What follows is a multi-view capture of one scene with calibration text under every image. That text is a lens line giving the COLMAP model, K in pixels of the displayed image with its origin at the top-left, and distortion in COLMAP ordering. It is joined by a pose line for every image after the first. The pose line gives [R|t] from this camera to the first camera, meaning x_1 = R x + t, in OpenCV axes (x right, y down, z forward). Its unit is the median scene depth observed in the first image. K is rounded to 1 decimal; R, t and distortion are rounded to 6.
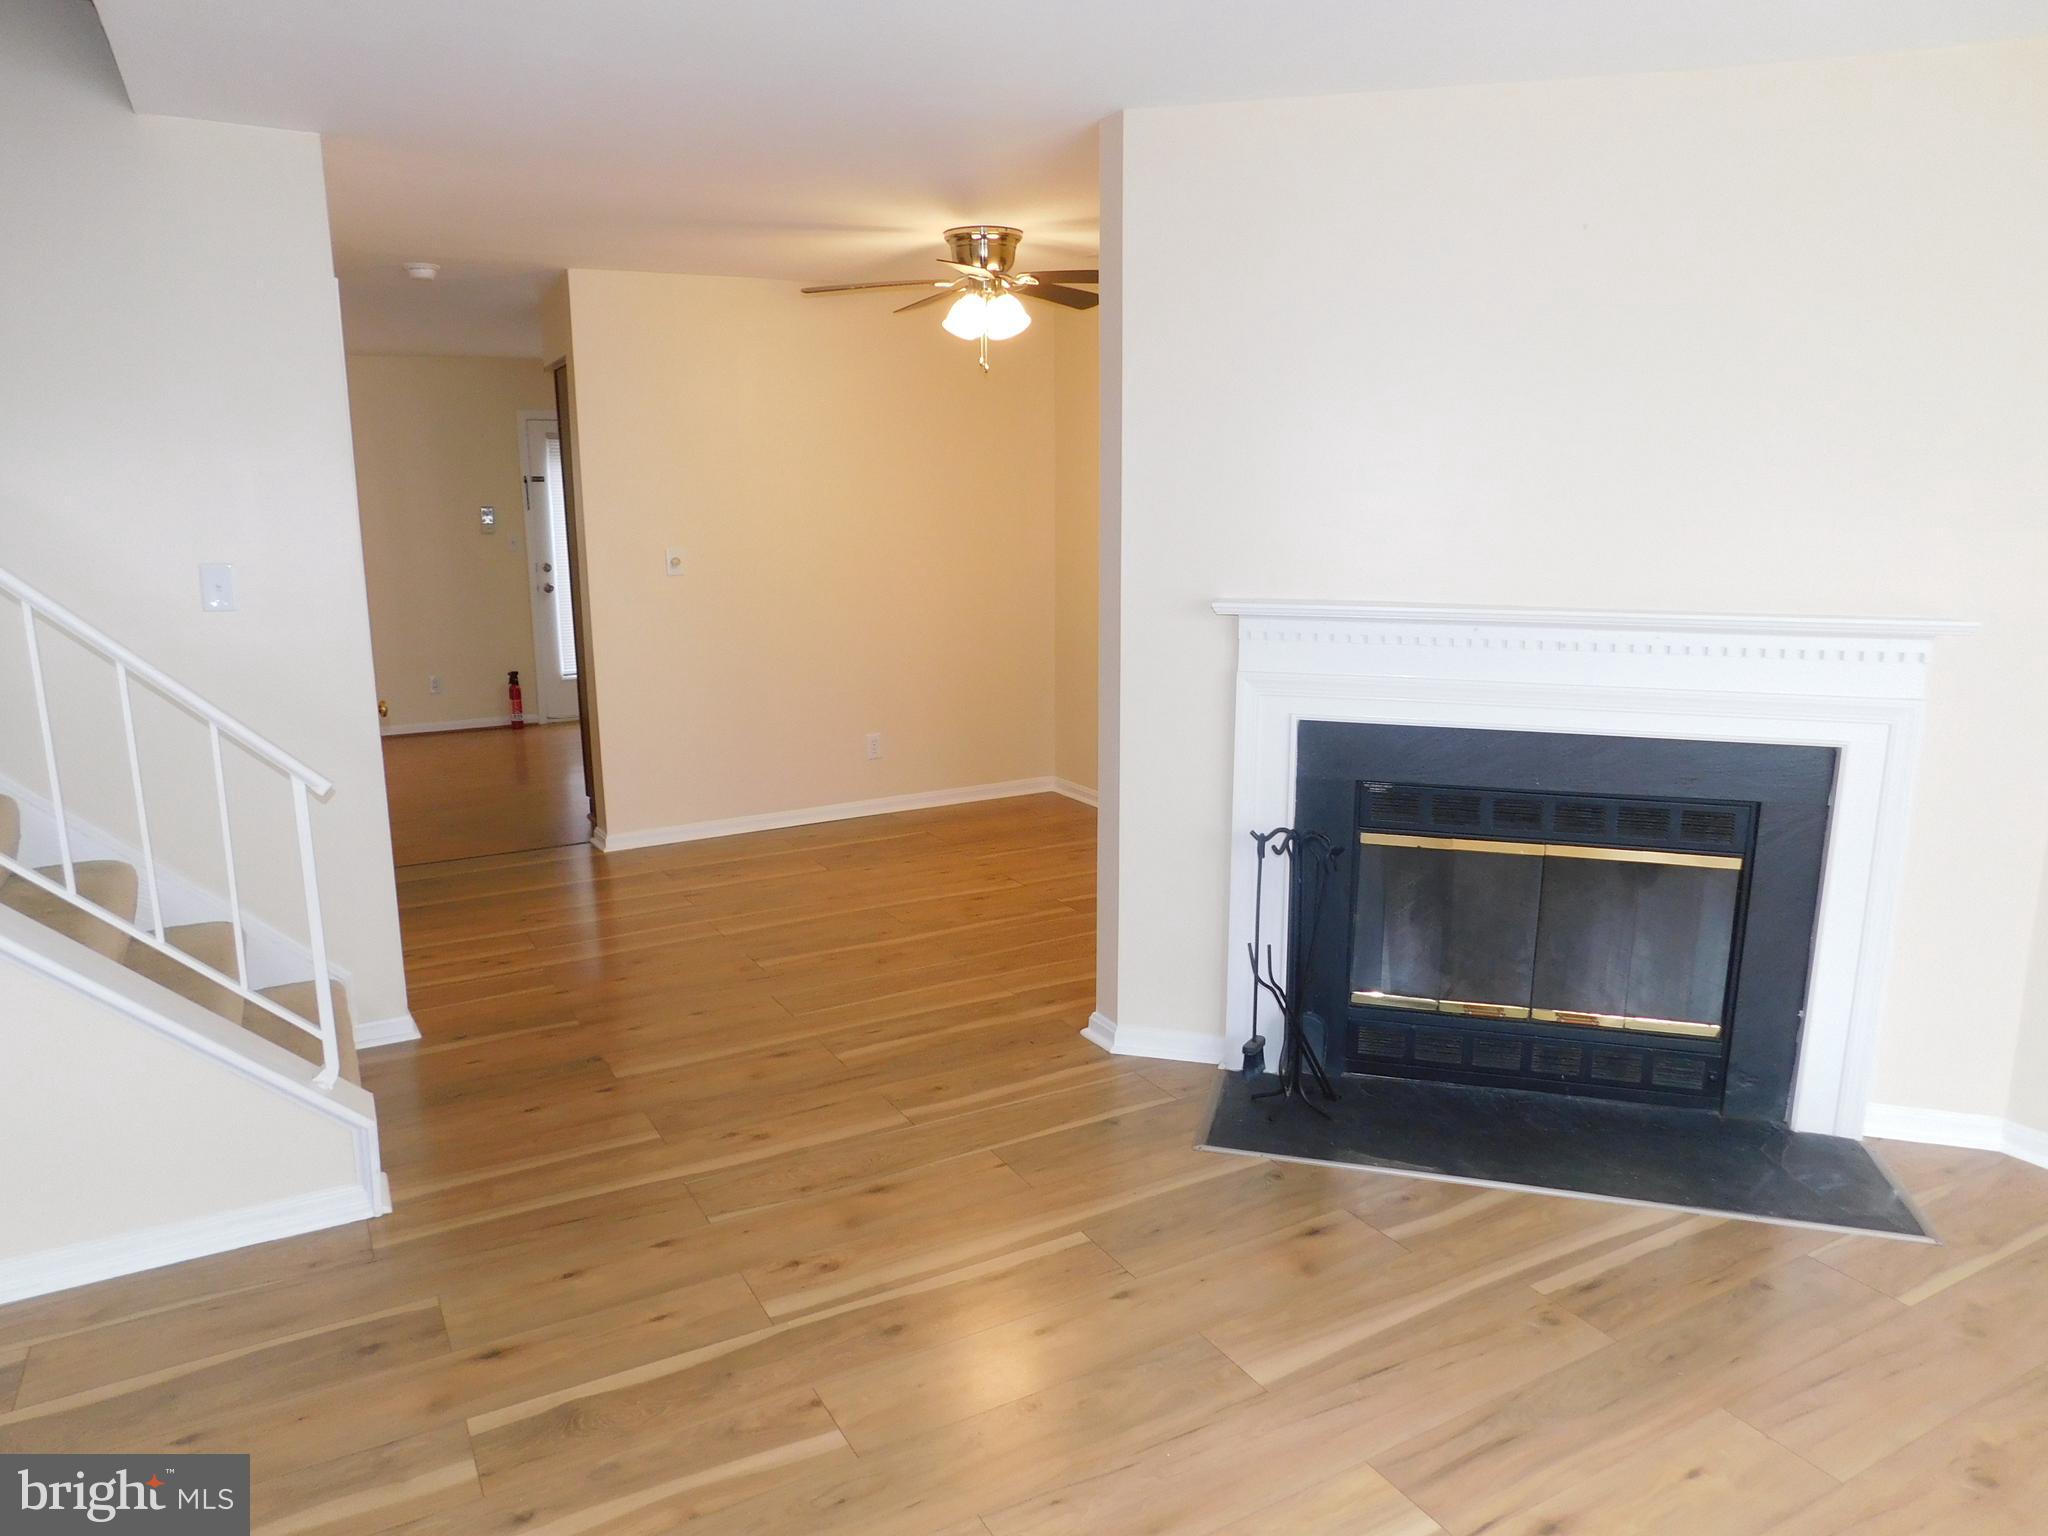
lens RADIAL K [[1335.9, 0, 1028.6], [0, 1335.9, 766.2], [0, 0, 1]] dist [-0.057721, 0.034452]
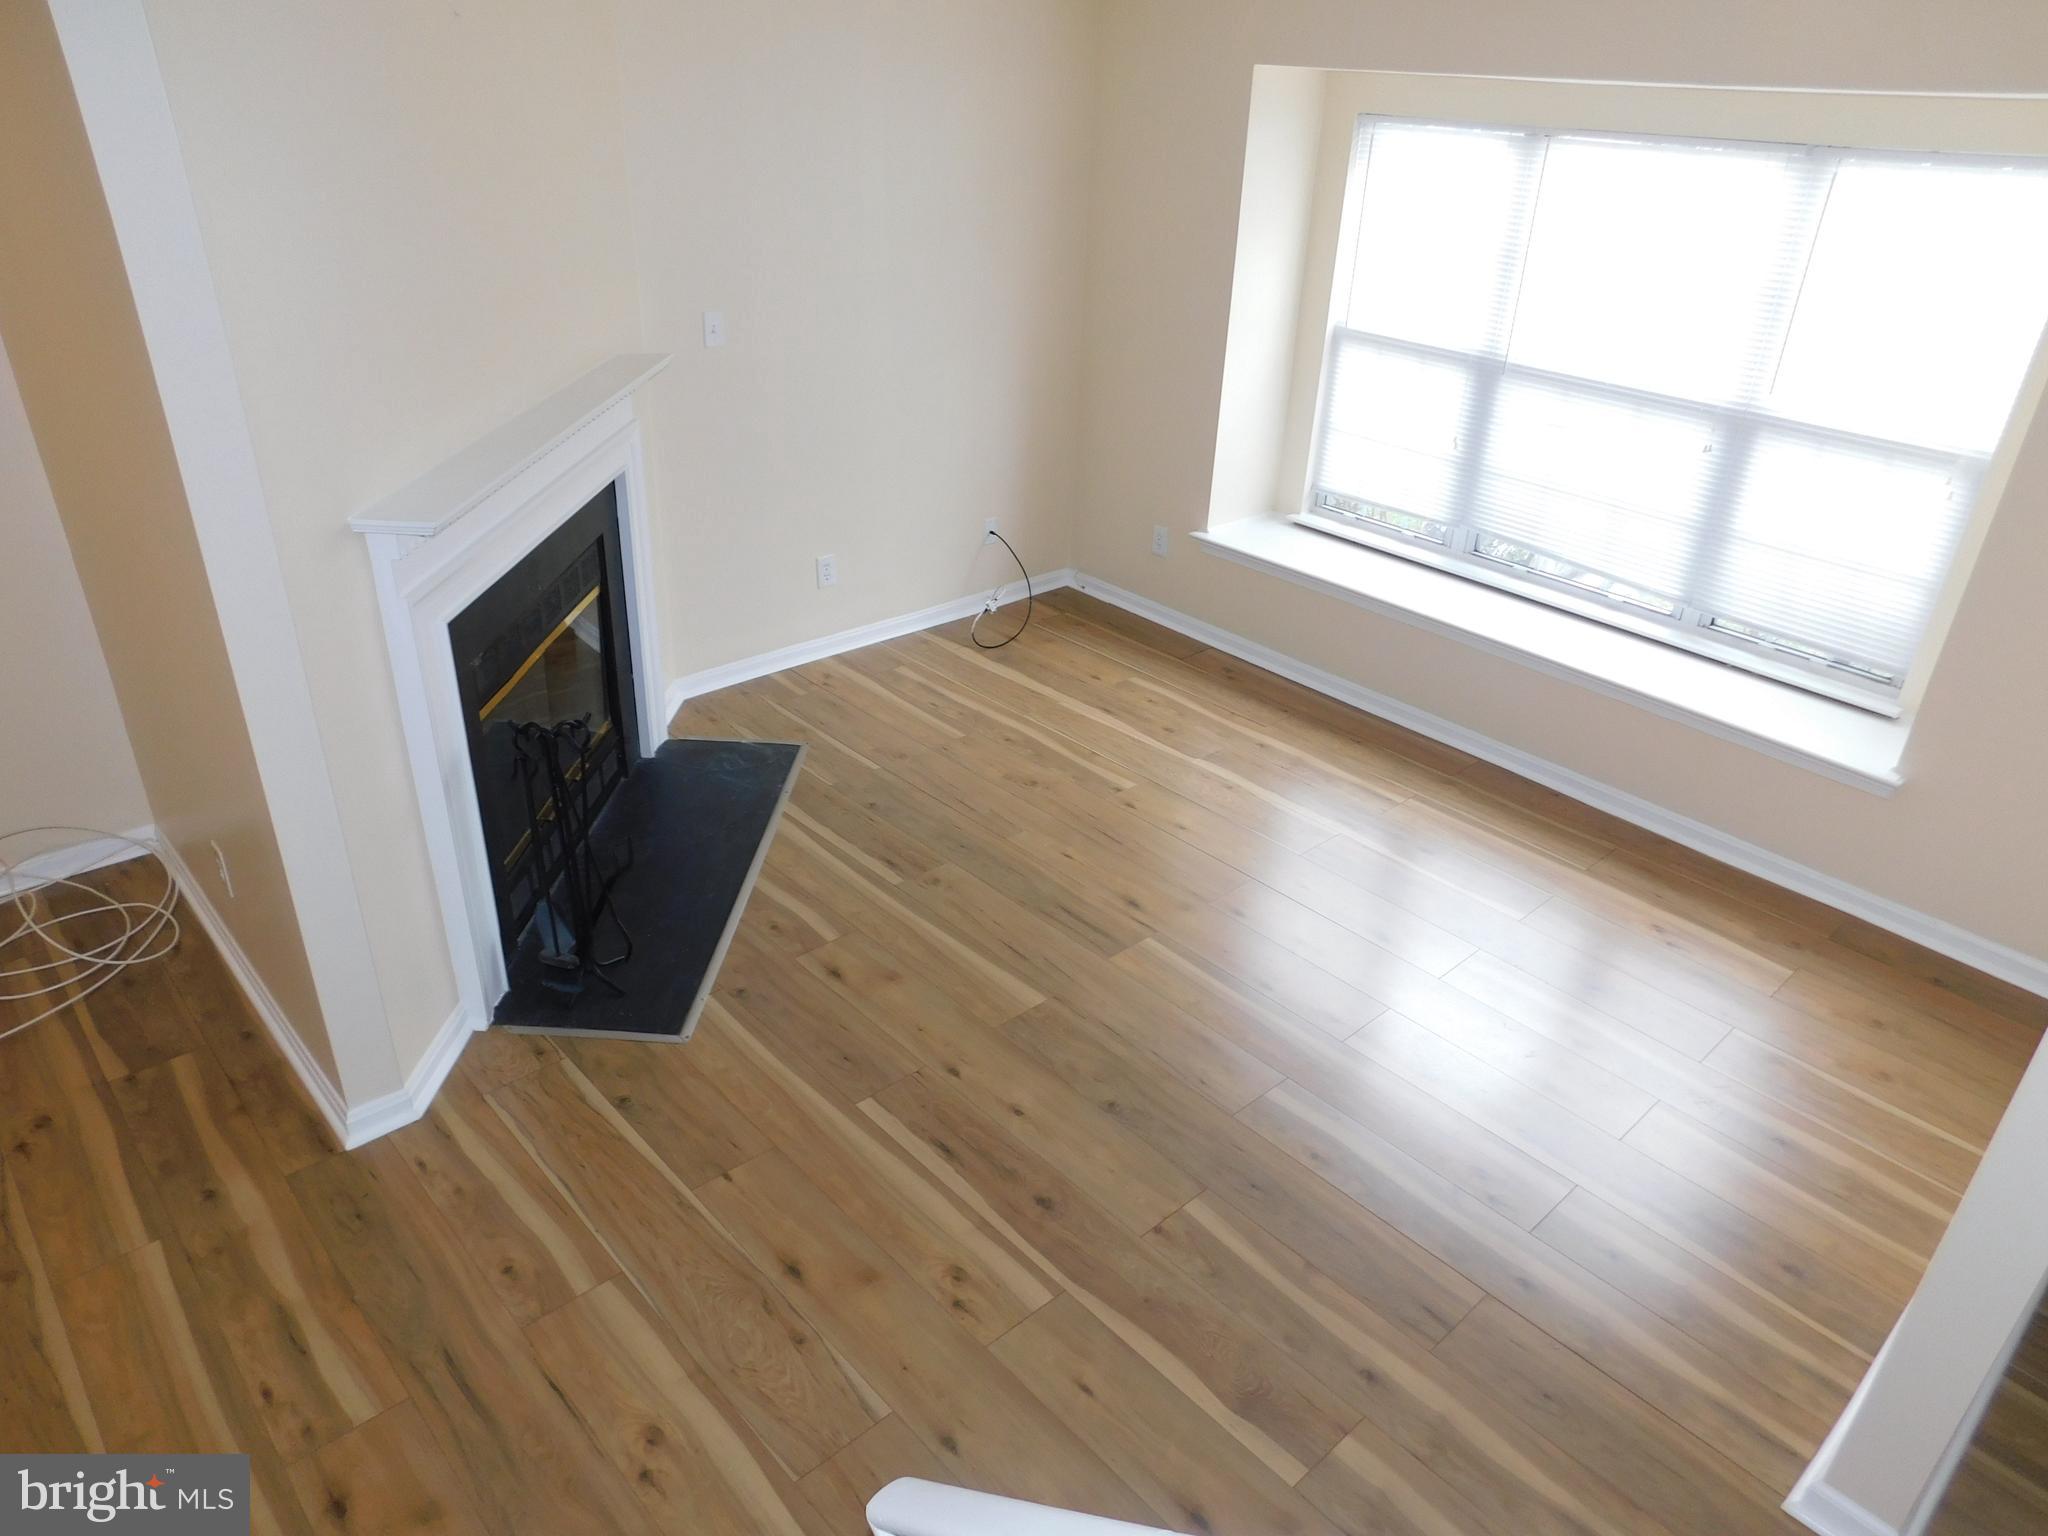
lens RADIAL K [[1335.9, 0, 1028.7], [0, 1335.9, 770.9], [0, 0, 1]] dist [-0.057721, 0.034452]
pose [[-0.202636, -0.473383, 0.857232, -0.913822], [0.167280, 0.845793, 0.506608, -0.459334], [-0.964861, 0.246055, -0.092201, 1.068540]]
